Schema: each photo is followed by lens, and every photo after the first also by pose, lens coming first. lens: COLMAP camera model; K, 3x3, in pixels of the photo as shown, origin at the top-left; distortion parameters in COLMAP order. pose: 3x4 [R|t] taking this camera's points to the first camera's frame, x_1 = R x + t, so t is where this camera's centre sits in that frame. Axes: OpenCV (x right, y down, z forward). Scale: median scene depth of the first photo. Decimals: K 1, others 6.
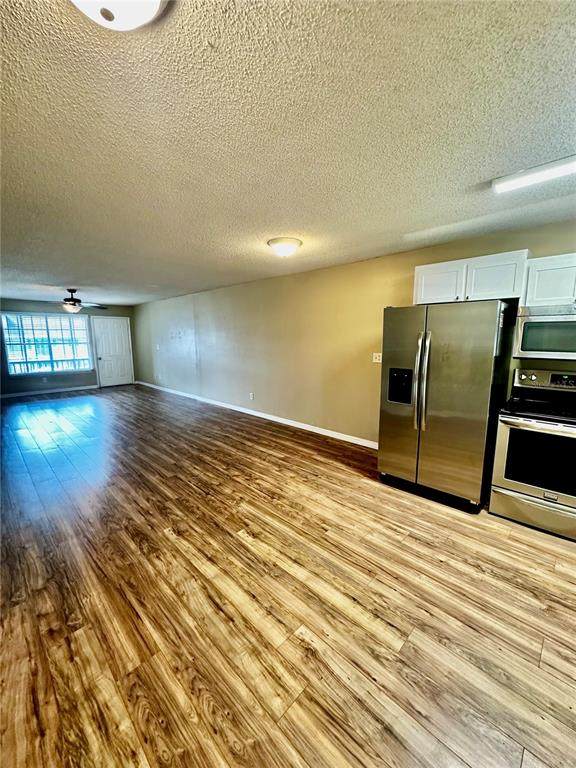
lens RADIAL K [[309.3, 0, 288.0], [0, 309.3, 384.0], [0, 0, 1]] dist [-0.002511, 0.000334]
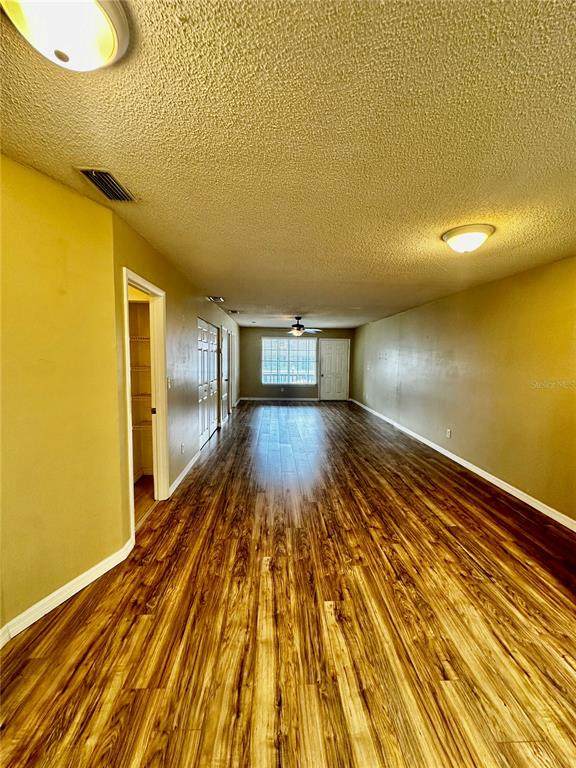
lens RADIAL K [[309.3, 0, 288.0], [0, 309.3, 384.0], [0, 0, 1]] dist [-0.002511, 0.000334]
pose [[0.733400, 0.076576, -0.675470, 0.203097], [-0.120707, 0.992515, -0.018541, -0.041824], [0.668995, 0.095132, 0.737154, 0.221425]]
